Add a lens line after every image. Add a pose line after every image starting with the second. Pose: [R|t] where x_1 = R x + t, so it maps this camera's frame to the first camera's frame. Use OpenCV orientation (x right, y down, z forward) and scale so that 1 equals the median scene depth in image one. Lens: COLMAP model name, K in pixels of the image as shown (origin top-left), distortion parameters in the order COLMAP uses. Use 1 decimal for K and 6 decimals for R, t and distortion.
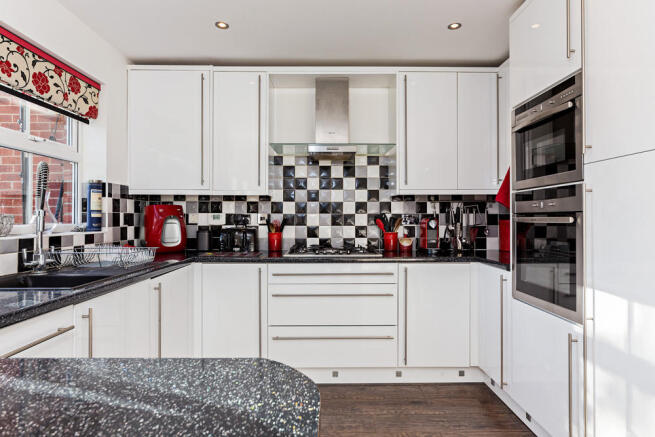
lens RADIAL K [[380.0, 0, 327.1], [0, 380.0, 216.7], [0, 0, 1]] dist [-0.009003, 0.004502]
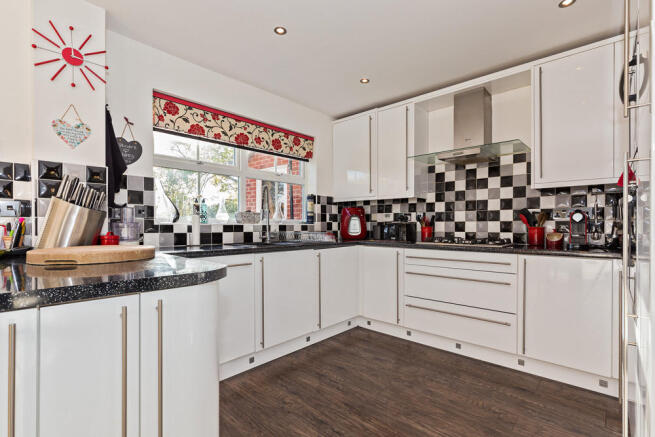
lens RADIAL K [[310.0, 0, 331.3], [0, 310.0, 226.8], [0, 0, 1]] dist [-0.001389, -0.000647]
pose [[0.731726, 0.002097, -0.681595, 0.363936], [0.002491, 0.999980, 0.005752, 0.037917], [0.681594, -0.005907, 0.731707, 0.032738]]
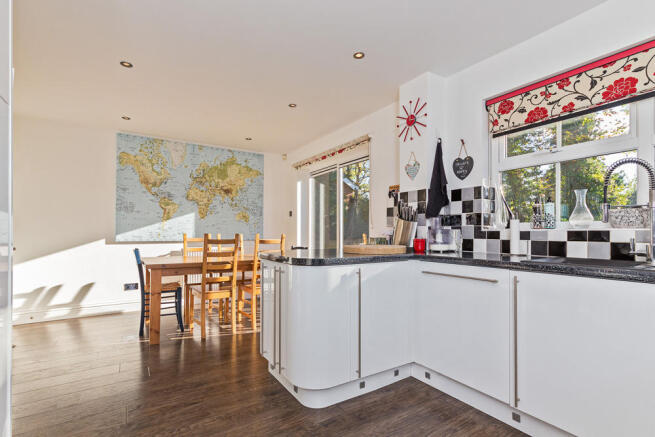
lens RADIAL K [[310.0, 0, 321.6], [0, 310.0, 231.3], [0, 0, 1]] dist [-0.001389, -0.000647]
pose [[-0.855817, -0.002934, -0.517270, 0.280038], [-0.000058, 0.999984, -0.005577, 0.041424], [0.517278, -0.004743, -0.855804, 0.796291]]
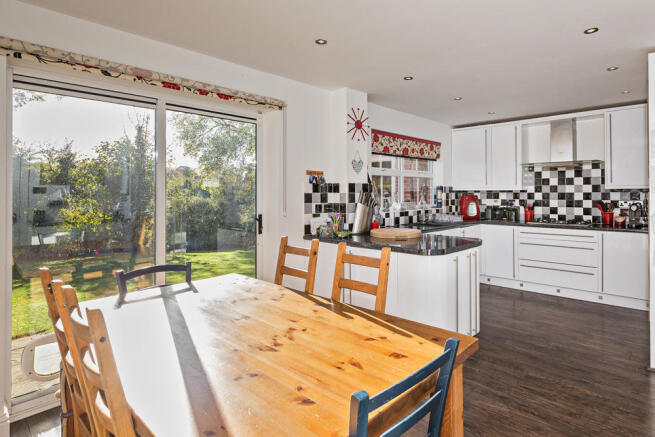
lens RADIAL K [[364.9, 0, 360.6], [0, 364.9, 191.2], [0, 0, 1]] dist [-0.007103, -0.000204]
pose [[0.740511, -0.005838, -0.672019, 0.459956], [0.006401, 0.999978, -0.001634, -0.054399], [0.672014, -0.003091, 0.740532, -0.845392]]
